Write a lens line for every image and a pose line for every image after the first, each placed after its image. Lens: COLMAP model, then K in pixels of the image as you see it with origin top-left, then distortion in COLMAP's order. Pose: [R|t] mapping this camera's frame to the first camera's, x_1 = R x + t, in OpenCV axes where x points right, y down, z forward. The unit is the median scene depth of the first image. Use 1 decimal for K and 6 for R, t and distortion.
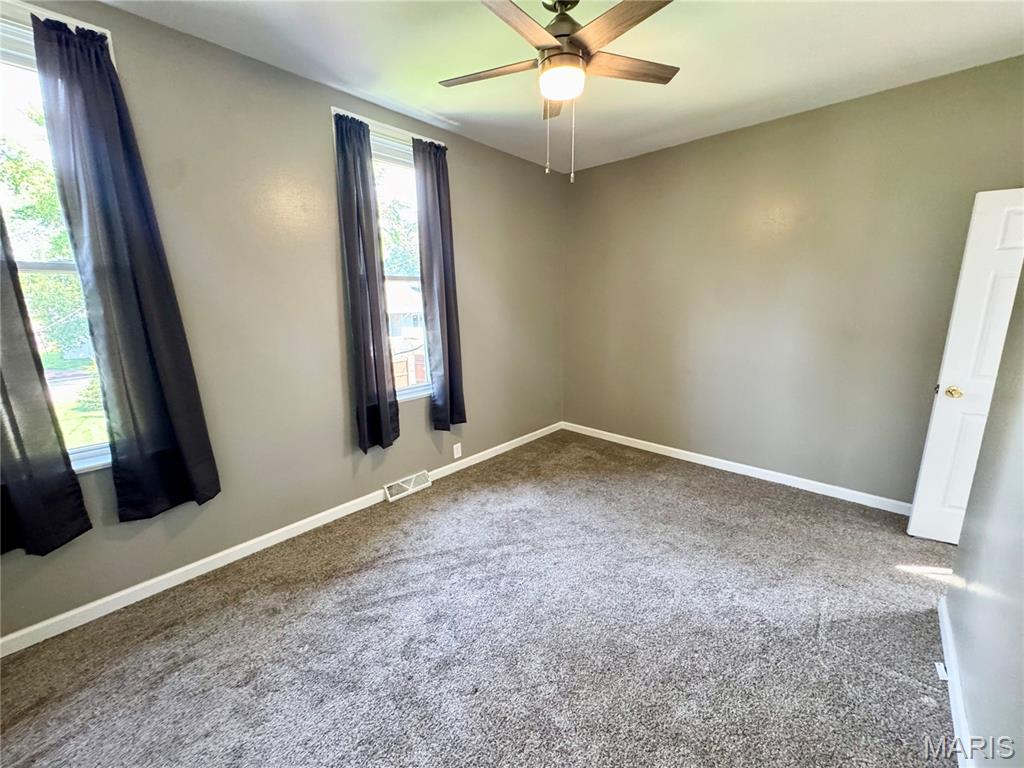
lens RADIAL K [[409.1, 0, 511.3], [0, 409.1, 383.3], [0, 0, 1]] dist [-0.001498, 0.000089]
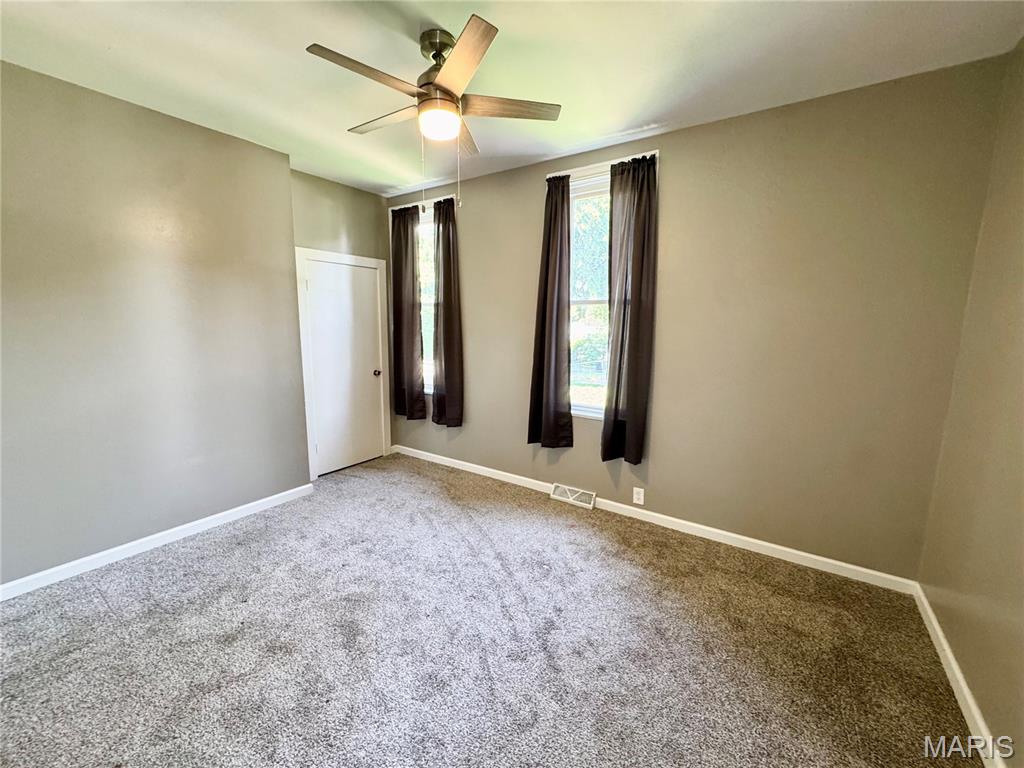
lens RADIAL K [[409.1, 0, 511.3], [0, 409.1, 383.3], [0, 0, 1]] dist [-0.001498, 0.000089]
pose [[0.138746, 0.161613, -0.977052, 0.794250], [-0.214747, 0.968029, 0.129626, -0.150242], [0.966764, 0.191834, 0.169016, 0.678860]]
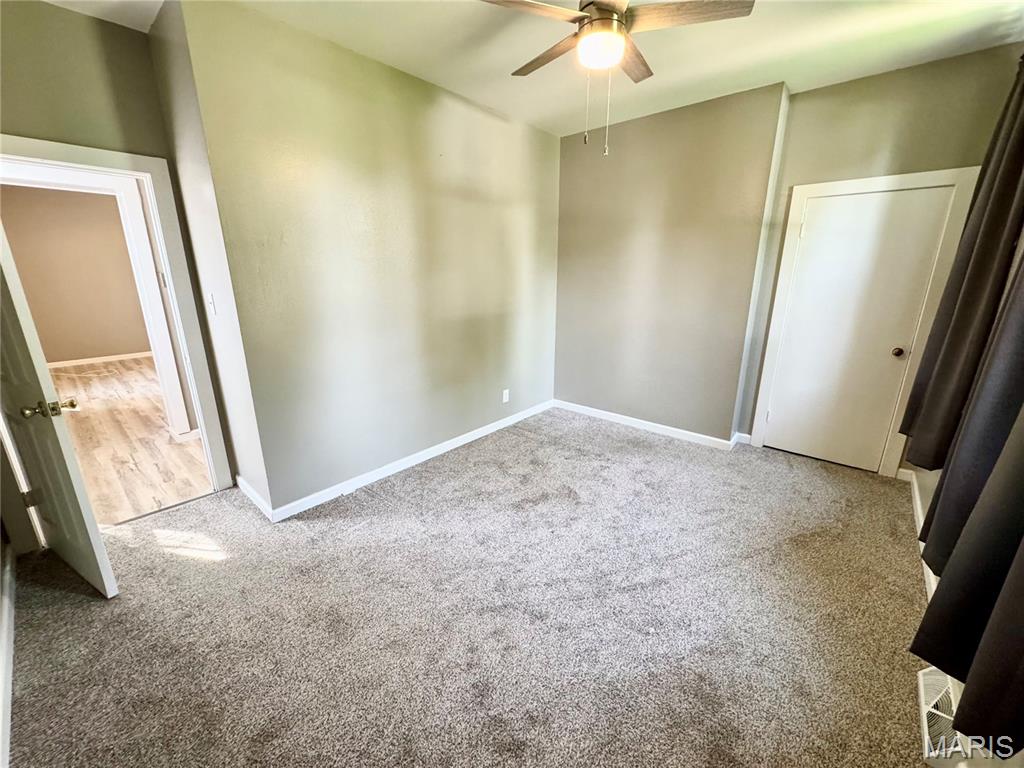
lens RADIAL K [[409.1, 0, 511.3], [0, 409.1, 383.3], [0, 0, 1]] dist [-0.001498, 0.000089]
pose [[-0.999615, 0.017454, -0.021571, 0.225143], [0.005634, 0.888867, 0.458132, -0.283164], [0.027170, 0.457834, -0.888623, 1.346284]]
